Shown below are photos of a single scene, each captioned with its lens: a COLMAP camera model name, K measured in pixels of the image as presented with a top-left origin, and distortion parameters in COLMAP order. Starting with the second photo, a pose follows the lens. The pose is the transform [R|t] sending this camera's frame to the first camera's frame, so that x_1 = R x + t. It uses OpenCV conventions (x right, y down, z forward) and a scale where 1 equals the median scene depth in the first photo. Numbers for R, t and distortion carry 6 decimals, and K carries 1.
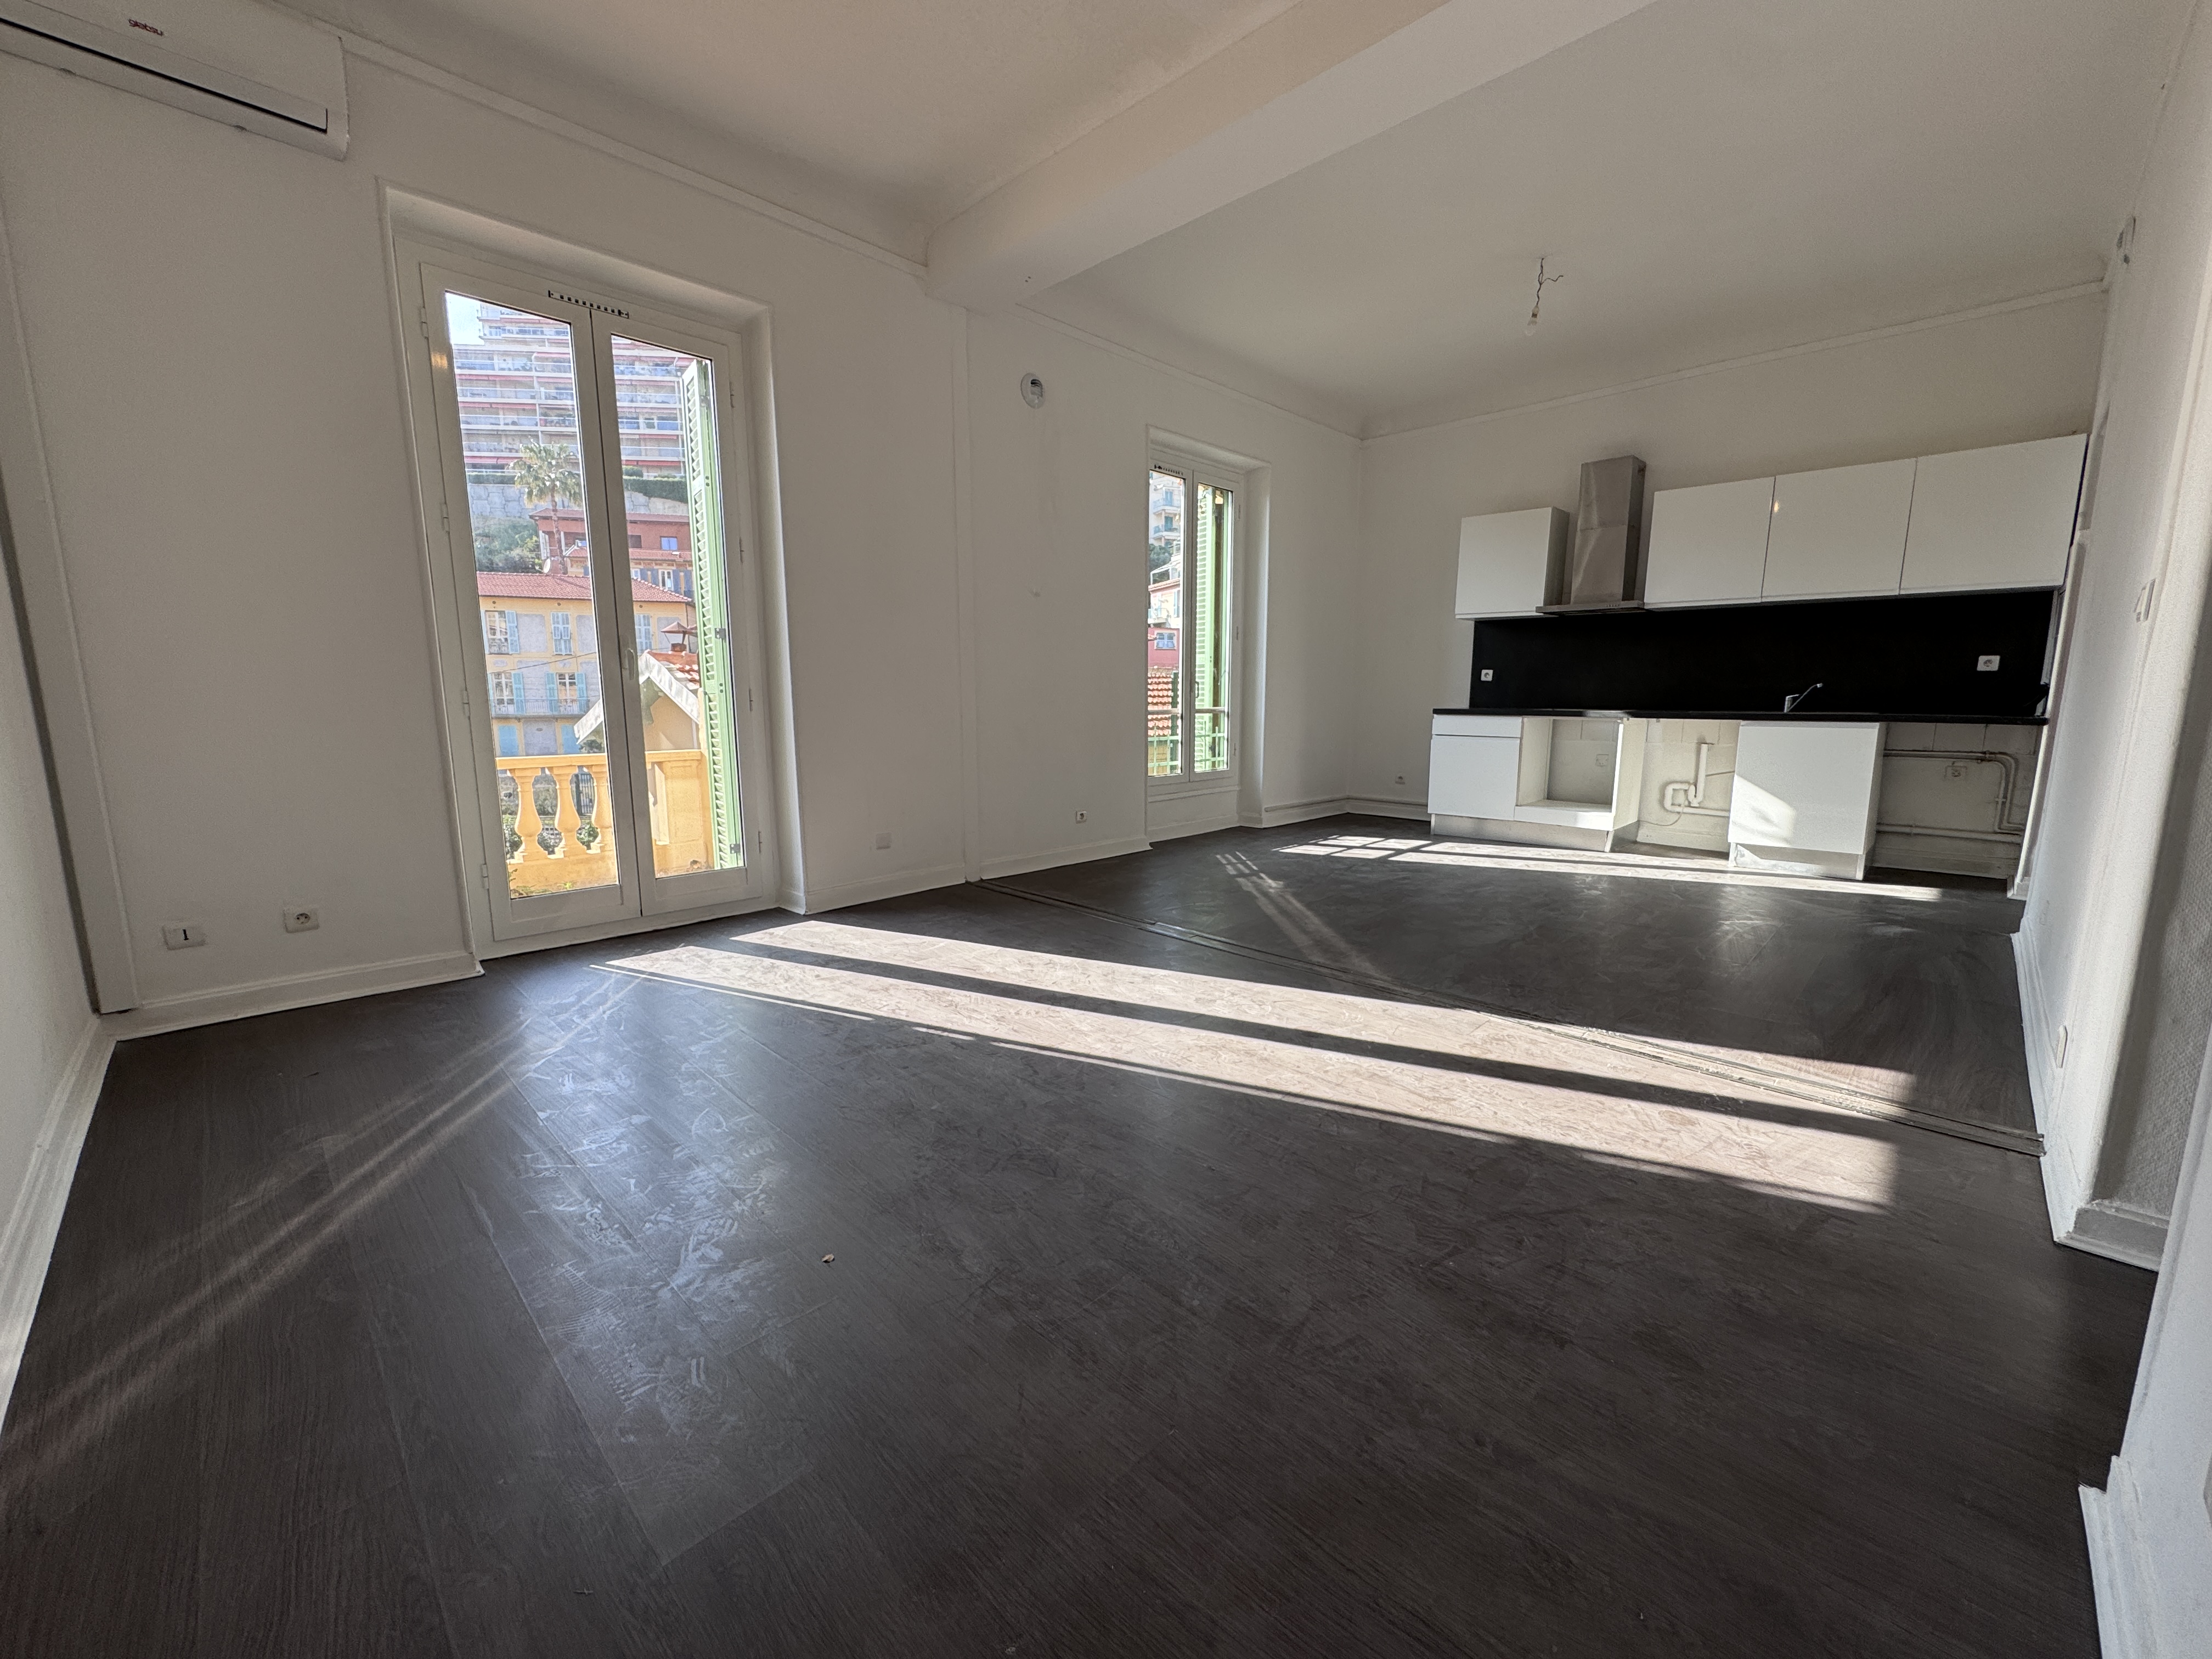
lens RADIAL K [[884.7, 0, 1106.0], [0, 884.7, 829.5], [0, 0, 1]] dist [0.002931, 0.000214]
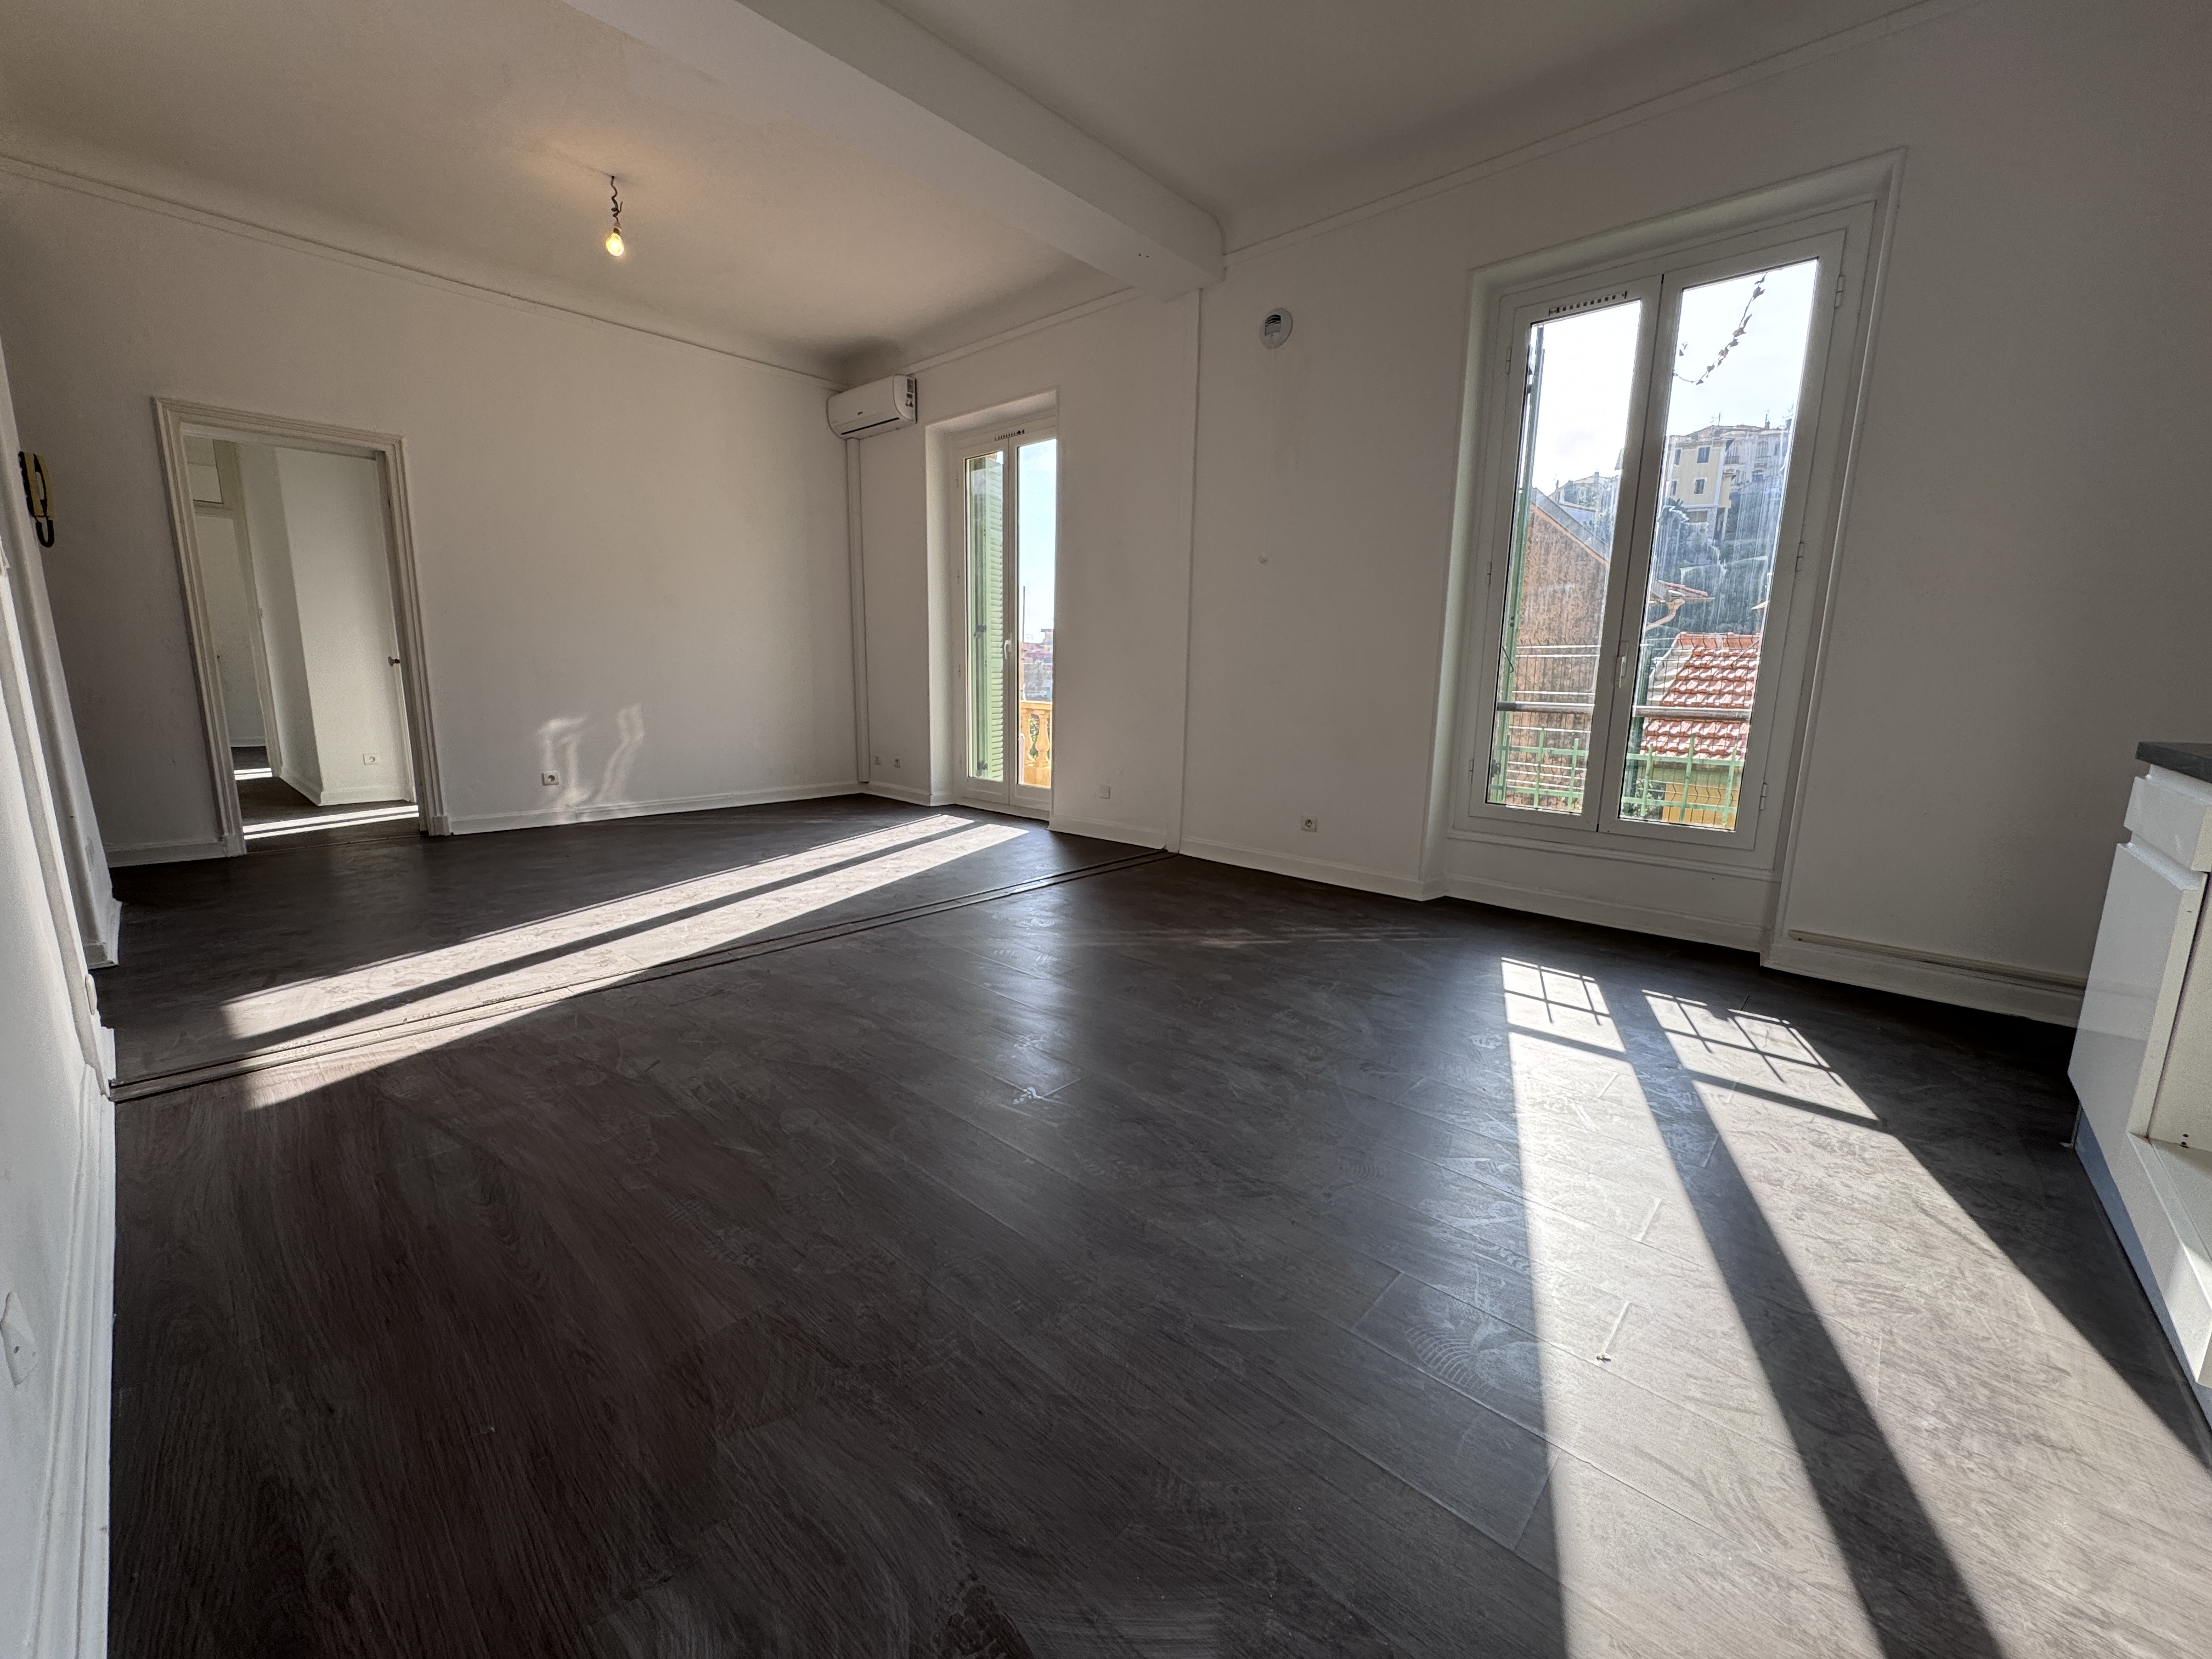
lens RADIAL K [[884.7, 0, 1106.0], [0, 884.7, 829.5], [0, 0, 1]] dist [0.002931, 0.000214]
pose [[0.032281, 0.178604, -0.983391, 1.565471], [-0.170321, 0.970496, 0.170671, -0.237153], [0.984860, 0.161982, 0.061749, 1.544226]]
